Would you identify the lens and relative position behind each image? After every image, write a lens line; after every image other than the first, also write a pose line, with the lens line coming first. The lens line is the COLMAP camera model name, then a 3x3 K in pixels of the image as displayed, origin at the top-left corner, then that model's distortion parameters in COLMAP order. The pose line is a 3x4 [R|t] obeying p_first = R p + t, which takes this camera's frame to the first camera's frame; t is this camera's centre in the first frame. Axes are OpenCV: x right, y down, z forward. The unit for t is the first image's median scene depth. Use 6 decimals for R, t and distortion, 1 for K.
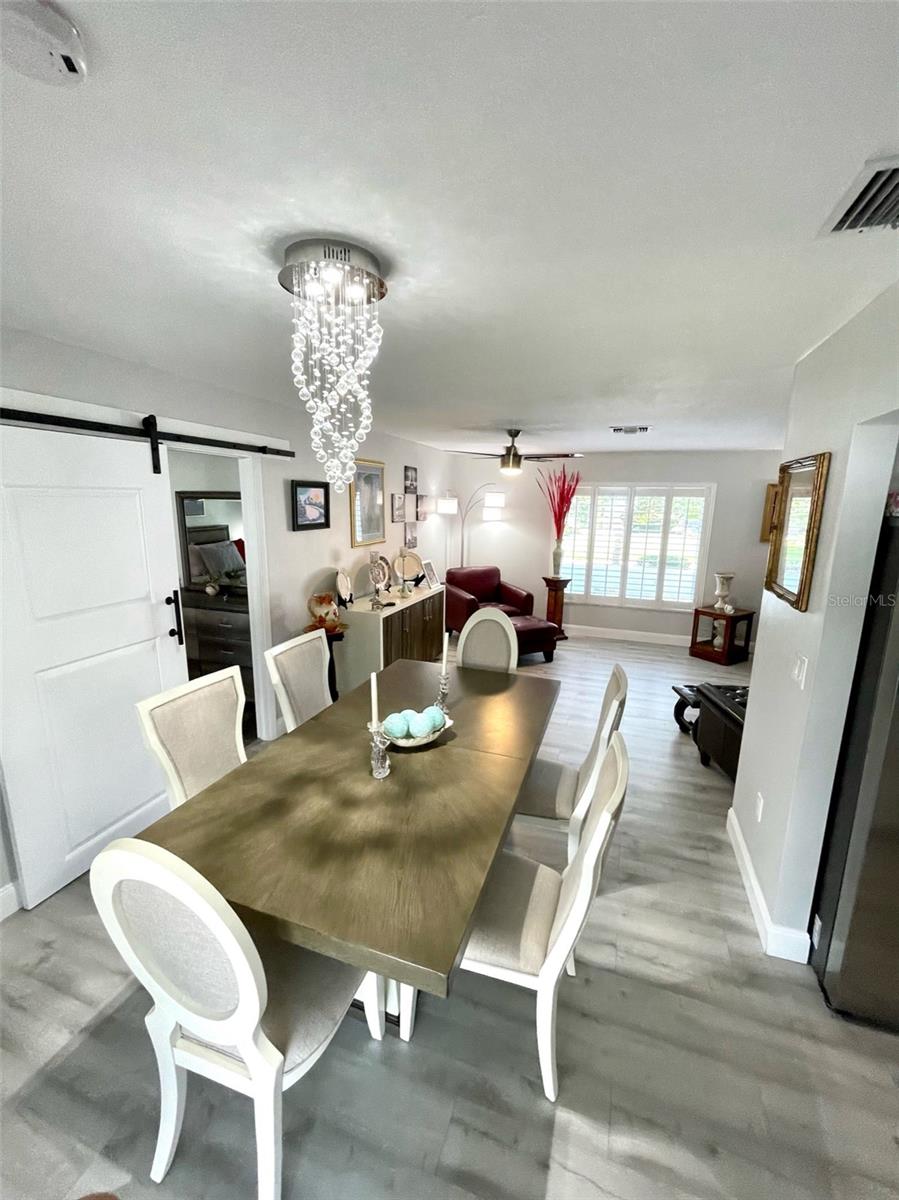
lens RADIAL K [[489.5, 0, 451.4], [0, 489.5, 601.0], [0, 0, 1]] dist [-0.003433, 0.001683]
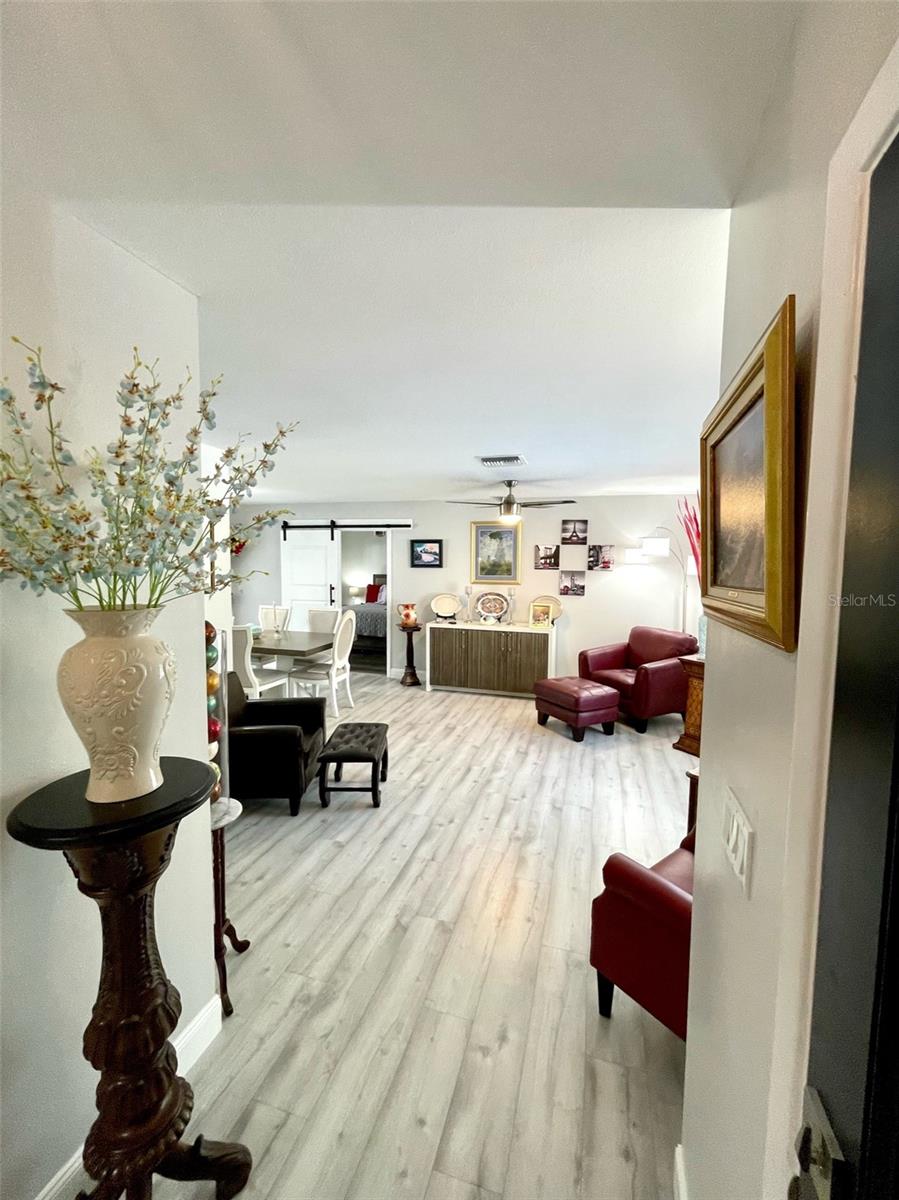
lens RADIAL K [[489.5, 0, 452.9], [0, 489.5, 593.6], [0, 0, 1]] dist [-0.003433, 0.001683]
pose [[0.052114, 0.051352, -0.997320, 1.377258], [-0.212304, 0.976418, 0.039182, -0.141369], [0.975813, 0.209693, 0.061788, 0.986408]]
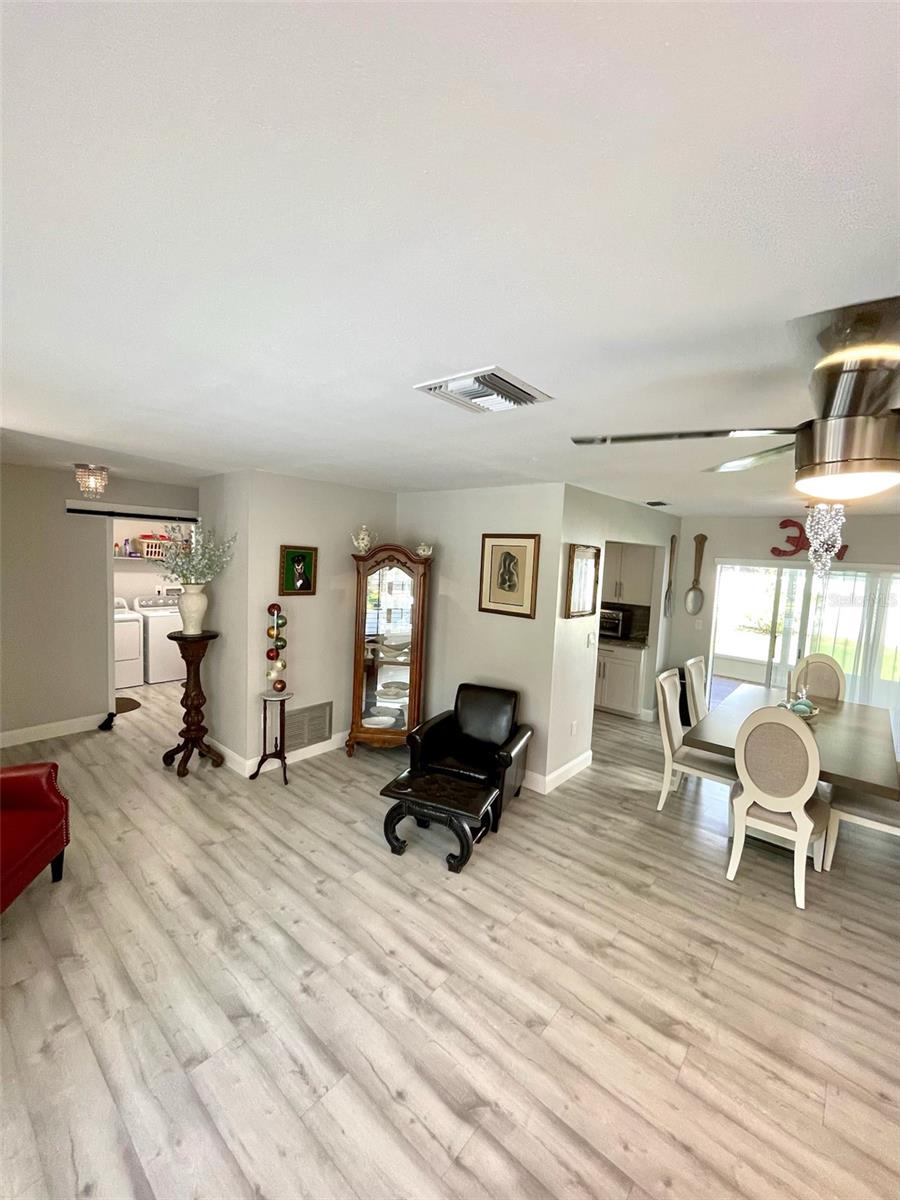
lens RADIAL K [[489.5, 0, 456.7], [0, 489.5, 598.8], [0, 0, 1]] dist [-0.003433, 0.001683]
pose [[-0.933677, -0.087971, 0.347144, 0.253562], [0.012010, 0.961122, 0.275862, -0.323019], [-0.357916, 0.261735, -0.896321, 1.532680]]
